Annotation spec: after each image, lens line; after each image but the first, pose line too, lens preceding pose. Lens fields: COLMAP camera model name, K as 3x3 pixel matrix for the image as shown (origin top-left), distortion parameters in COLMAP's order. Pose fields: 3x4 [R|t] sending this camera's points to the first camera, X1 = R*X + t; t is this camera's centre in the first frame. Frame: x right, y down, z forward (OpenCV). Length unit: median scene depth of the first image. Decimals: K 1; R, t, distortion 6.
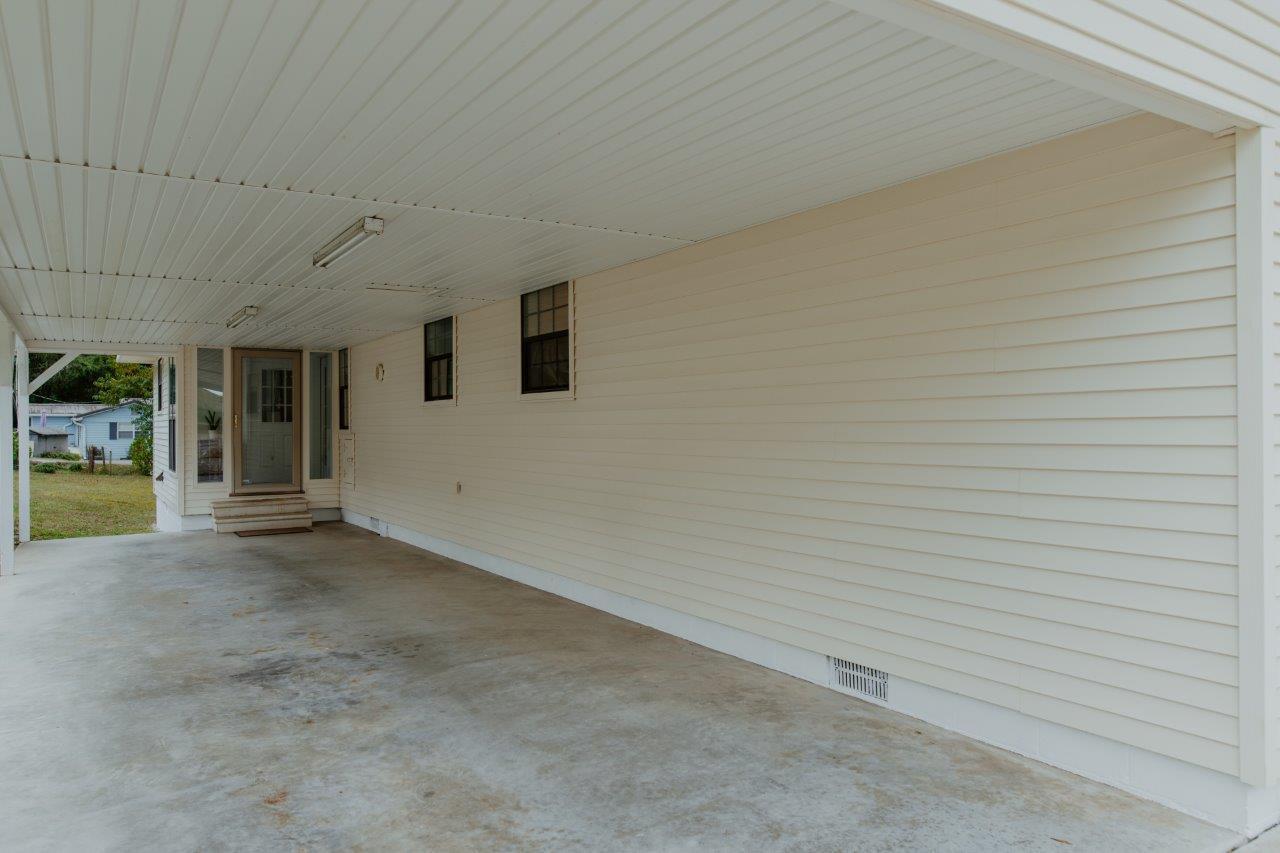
lens RADIAL K [[883.5, 0, 639.2], [0, 883.5, 427.0], [0, 0, 1]] dist [-0.038648, 0.023717]
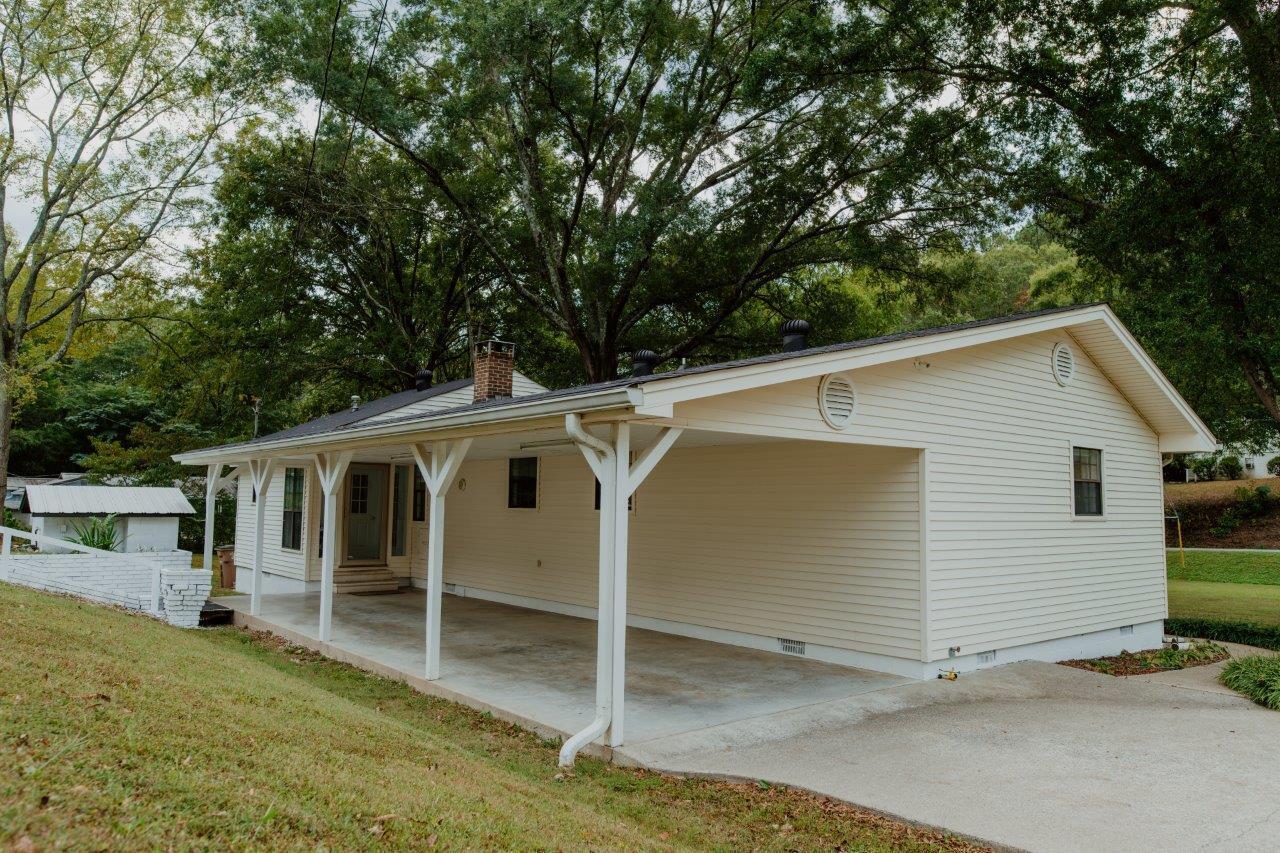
lens RADIAL K [[883.5, 0, 641.4], [0, 883.5, 426.0], [0, 0, 1]] dist [-0.038648, 0.023717]
pose [[0.991959, 0.030531, 0.122821, -0.295875], [-0.019165, 0.995512, -0.092679, -0.046858], [-0.125099, 0.089580, 0.988092, -0.857334]]
